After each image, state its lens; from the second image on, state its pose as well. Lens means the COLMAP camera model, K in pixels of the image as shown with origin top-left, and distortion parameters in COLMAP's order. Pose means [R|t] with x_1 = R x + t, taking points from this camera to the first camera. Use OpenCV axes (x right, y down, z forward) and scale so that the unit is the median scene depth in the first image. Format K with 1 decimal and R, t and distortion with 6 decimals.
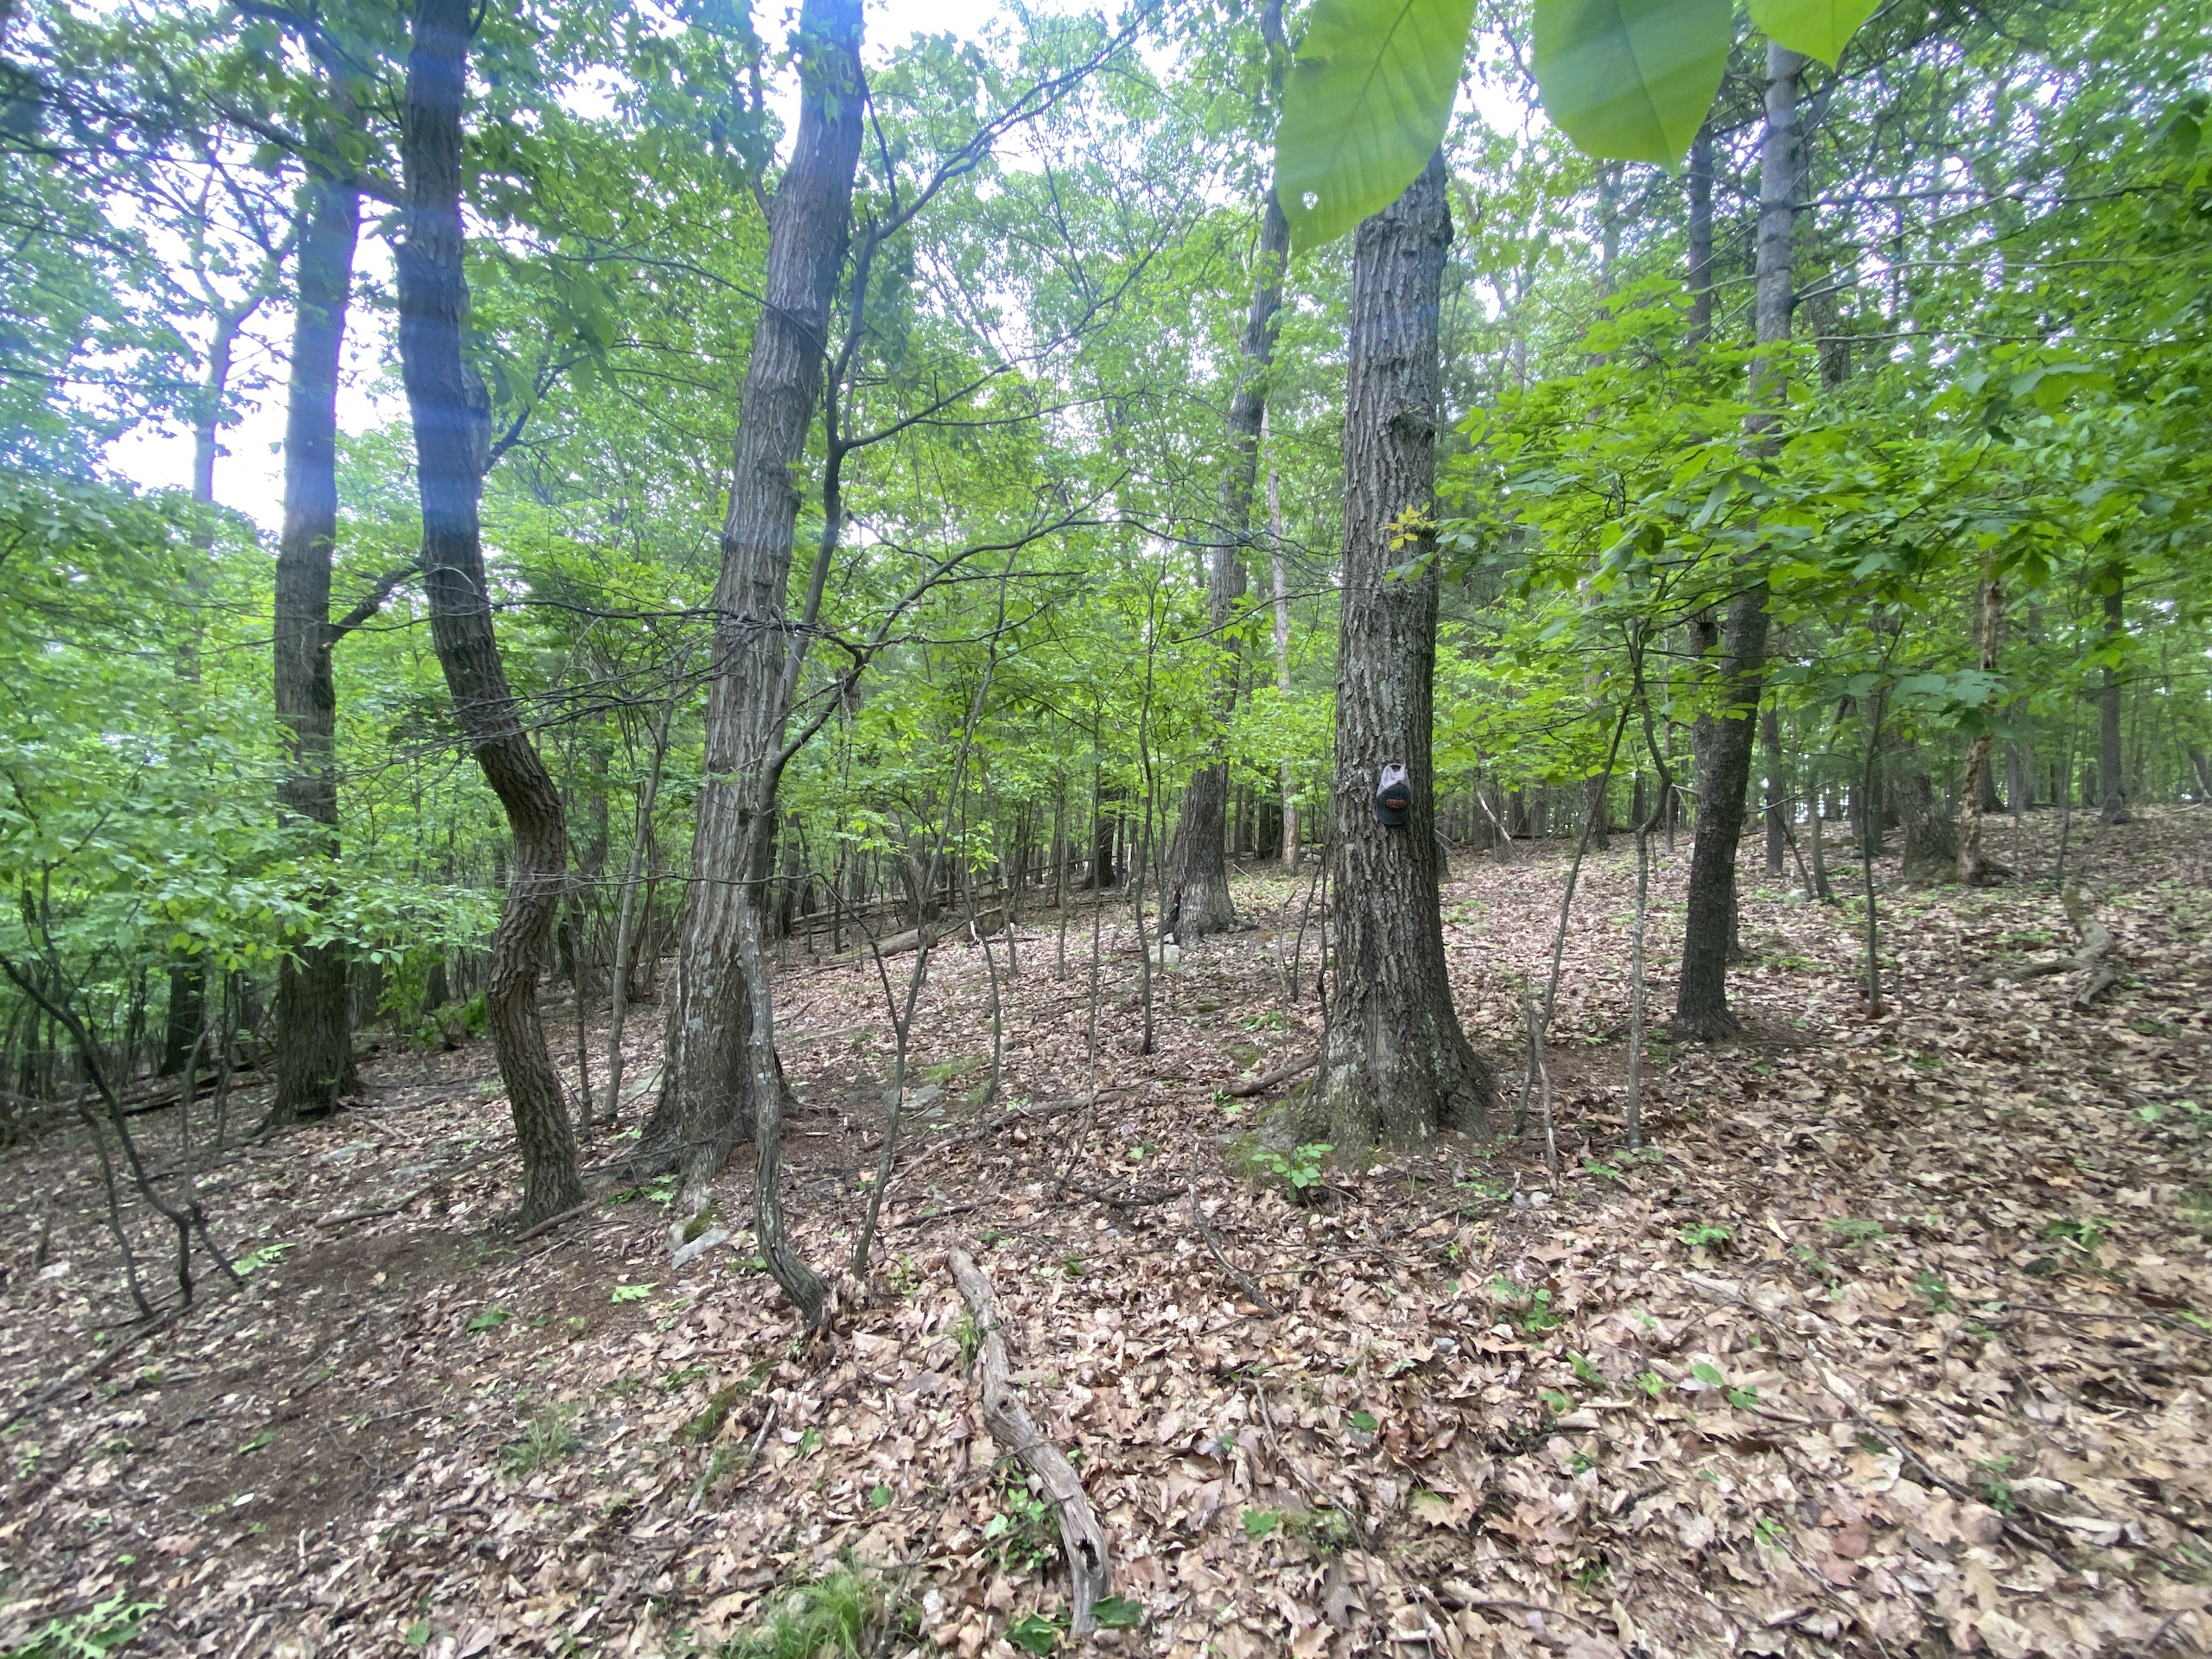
lens RADIAL K [[884.6, 0, 1106.0], [0, 884.6, 829.5], [0, 0, 1]] dist [0.000211, 0.000001]
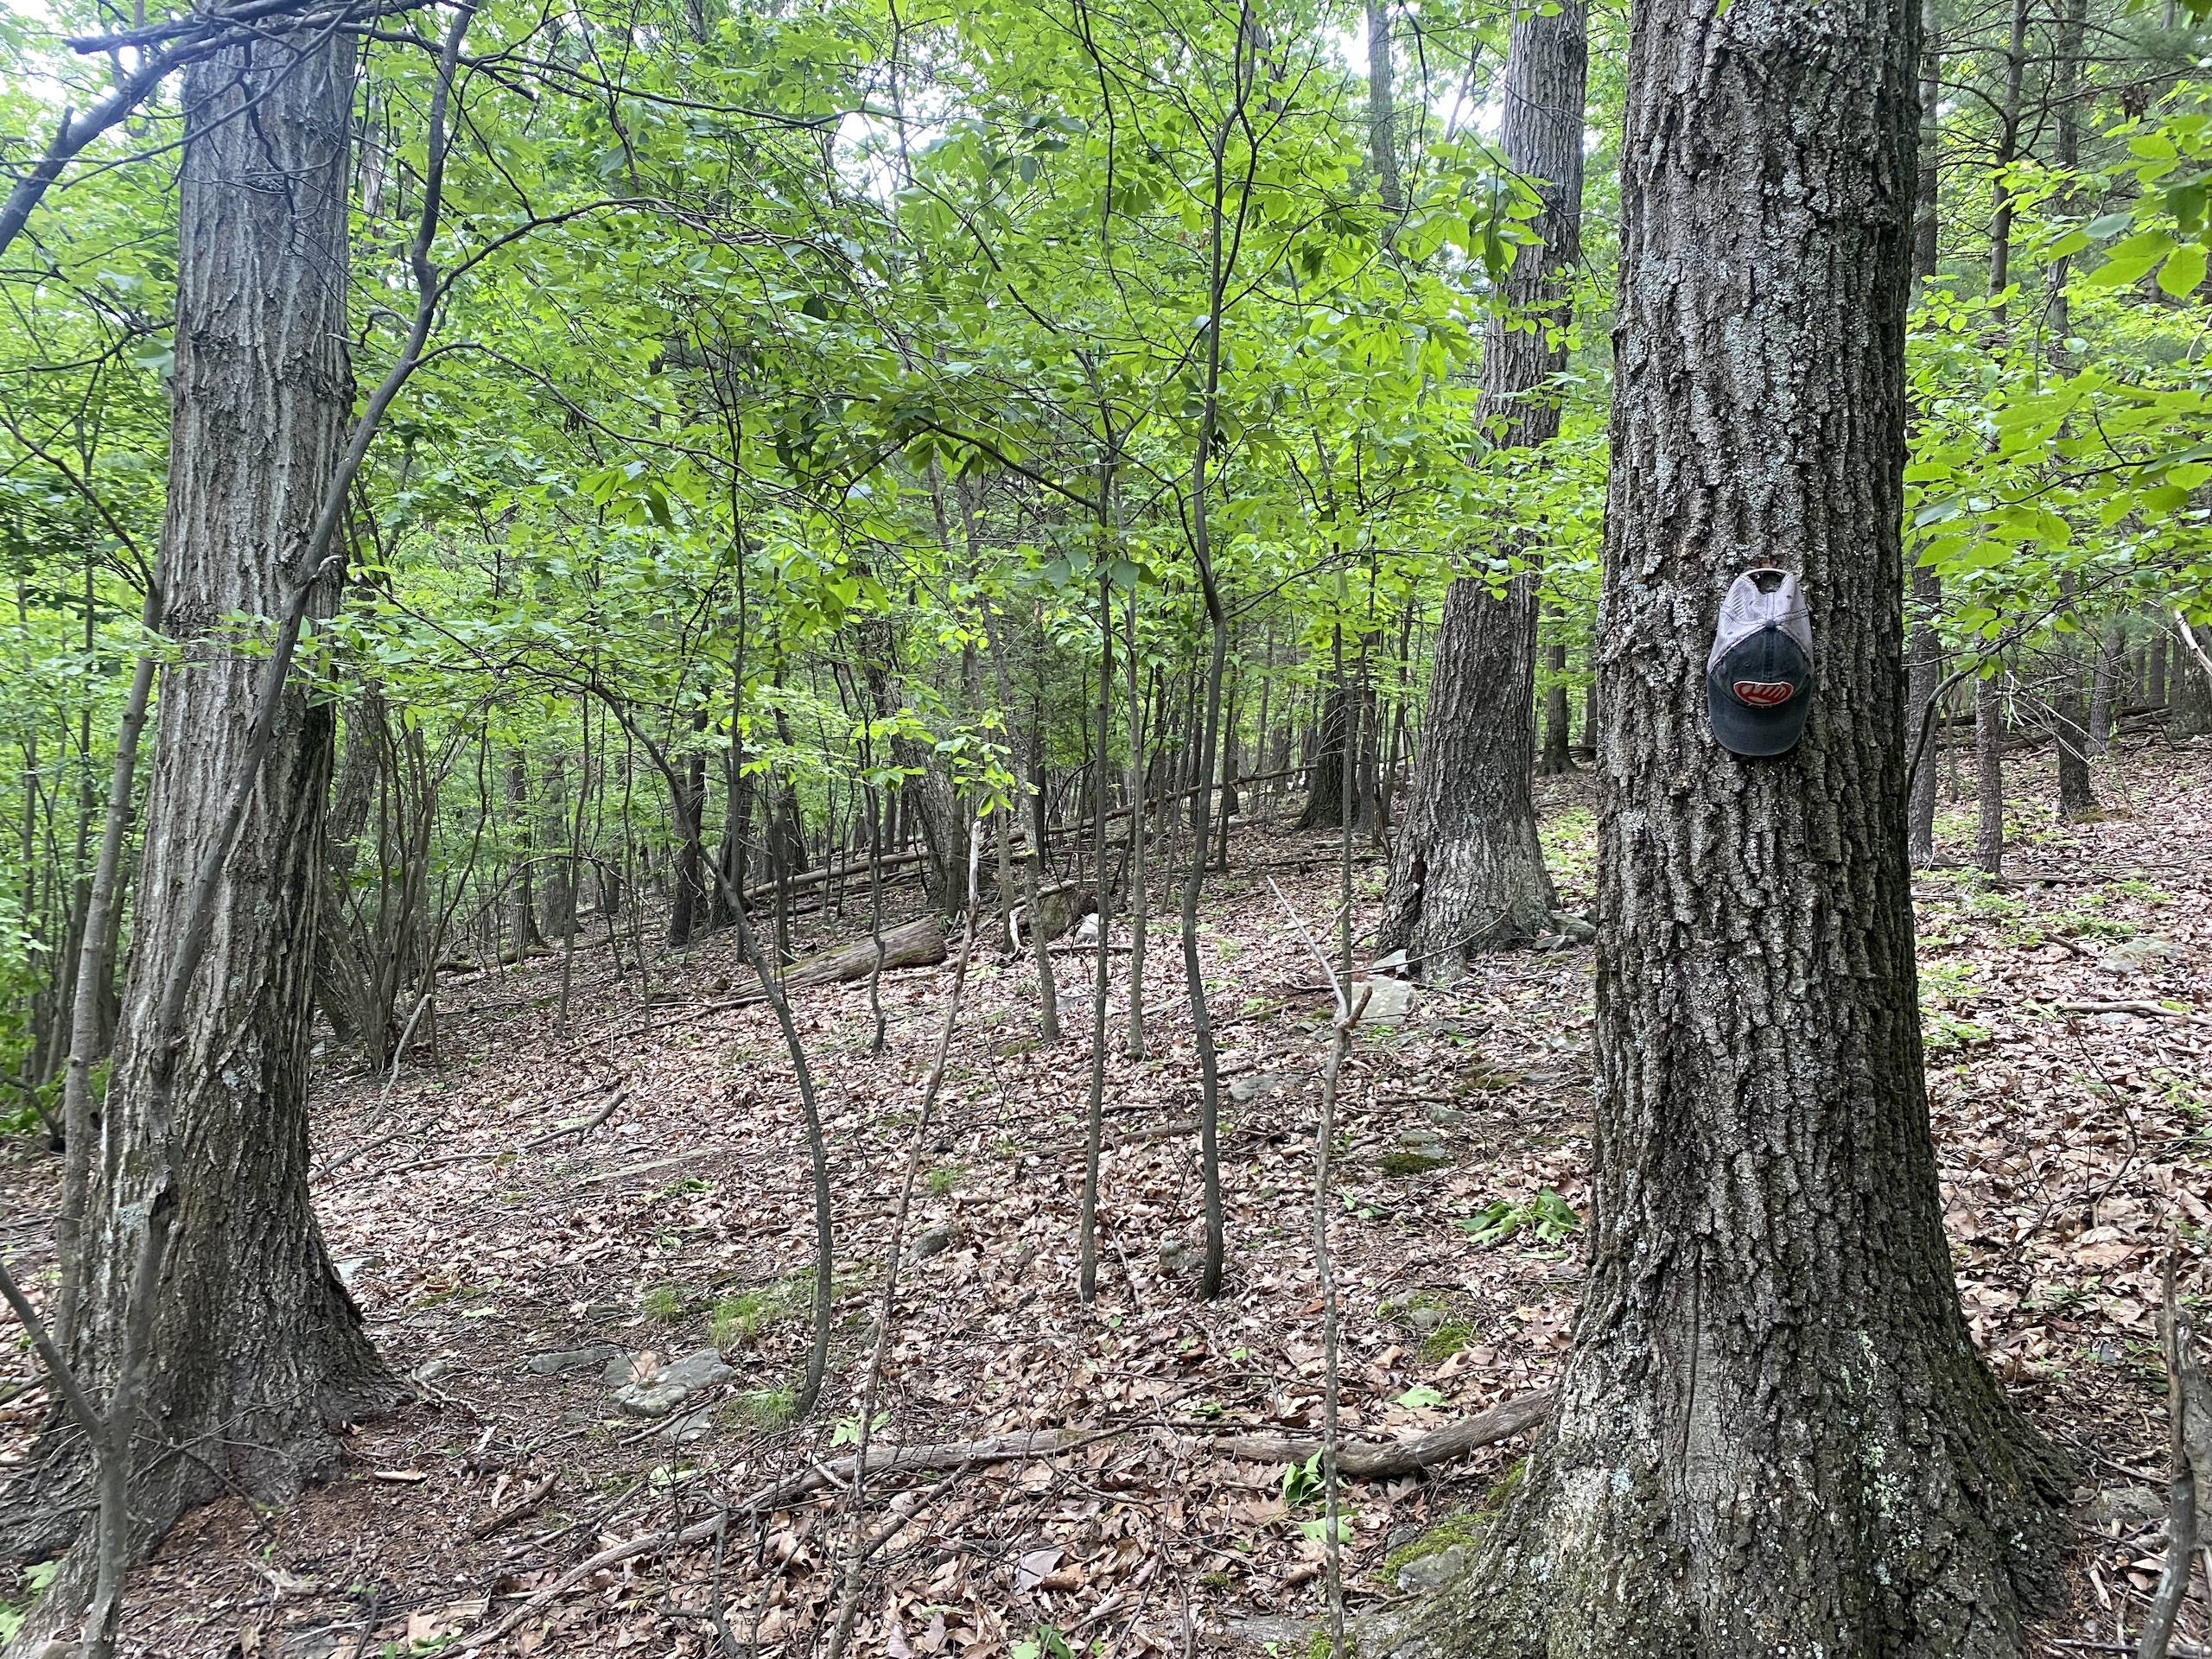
lens RADIAL K [[1728.0, 0, 1107.5], [0, 1728.0, 800.5], [0, 0, 1]] dist [-0.008570, -0.003487]
pose [[0.986104, -0.009276, -0.165873, 0.169218], [0.019102, 0.998149, 0.057739, -0.026590], [0.165030, -0.060105, 0.984455, 0.288281]]
